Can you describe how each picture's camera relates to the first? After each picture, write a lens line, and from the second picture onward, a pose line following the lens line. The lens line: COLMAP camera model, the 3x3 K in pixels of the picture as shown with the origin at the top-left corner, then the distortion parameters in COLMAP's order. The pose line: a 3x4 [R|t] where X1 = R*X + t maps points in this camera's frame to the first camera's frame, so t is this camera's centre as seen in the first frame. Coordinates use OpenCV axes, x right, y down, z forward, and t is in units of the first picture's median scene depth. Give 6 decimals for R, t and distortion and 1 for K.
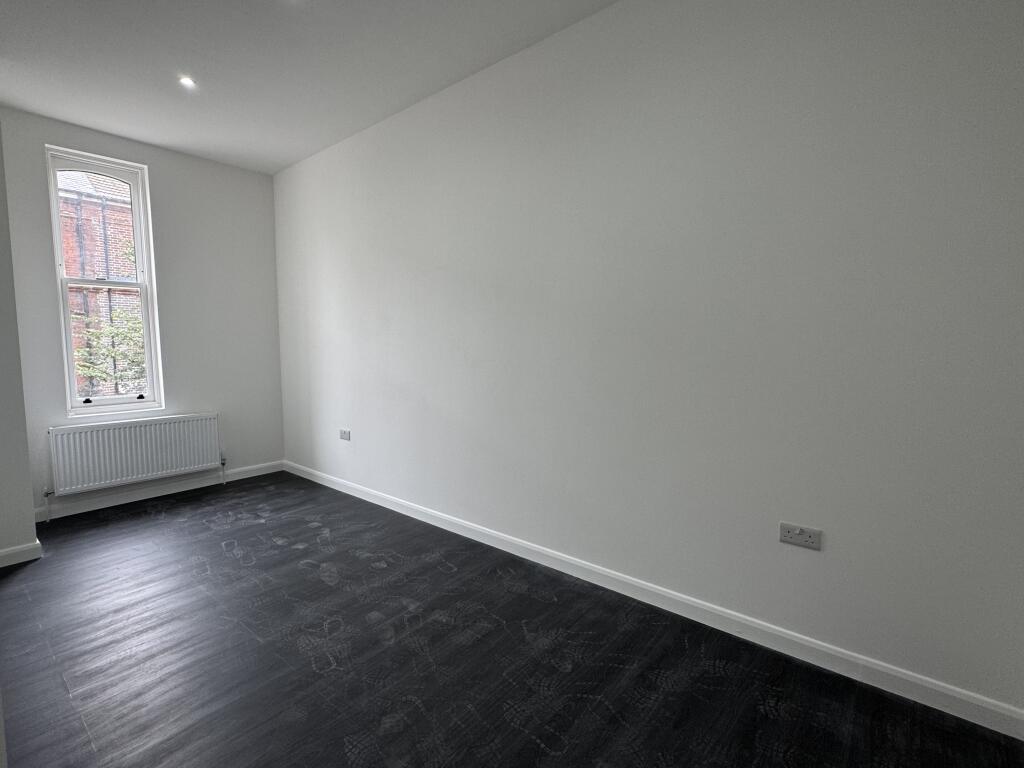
lens RADIAL K [[485.3, 0, 508.6], [0, 485.3, 382.2], [0, 0, 1]] dist [-0.002234, 0.000681]
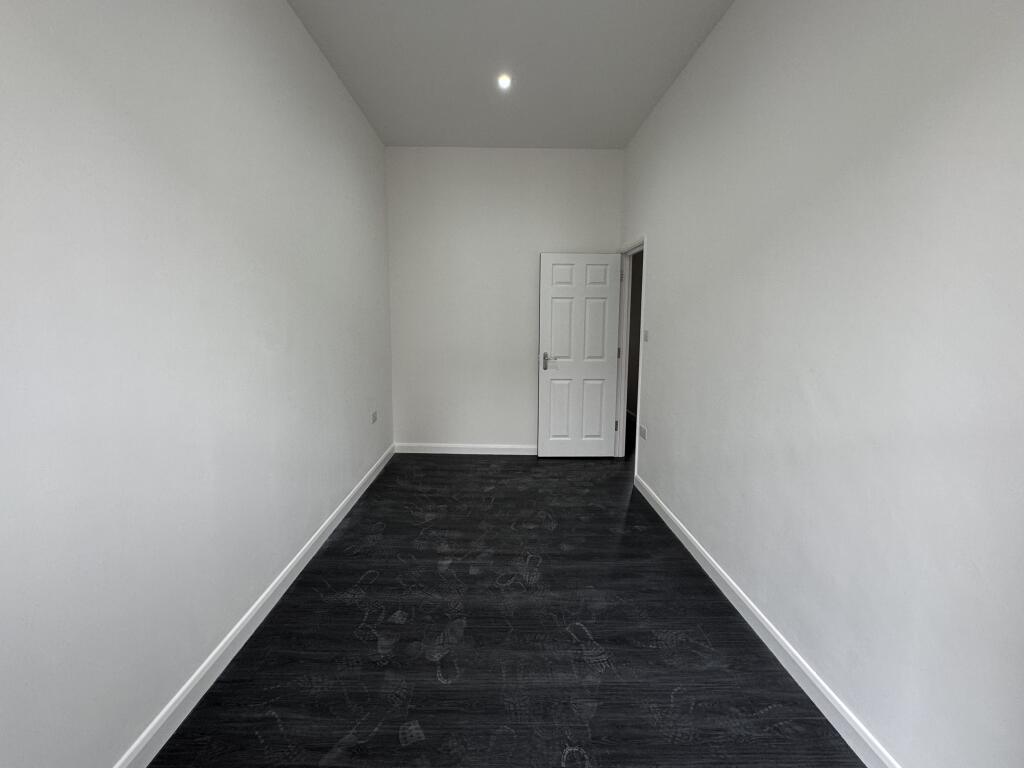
lens RADIAL K [[485.3, 0, 509.5], [0, 485.3, 382.8], [0, 0, 1]] dist [-0.002234, 0.000681]
pose [[-0.658134, -0.106387, 0.745346, -1.188860], [0.052820, 0.981003, 0.186663, -0.166965], [-0.751046, 0.162218, -0.640012, 1.676296]]
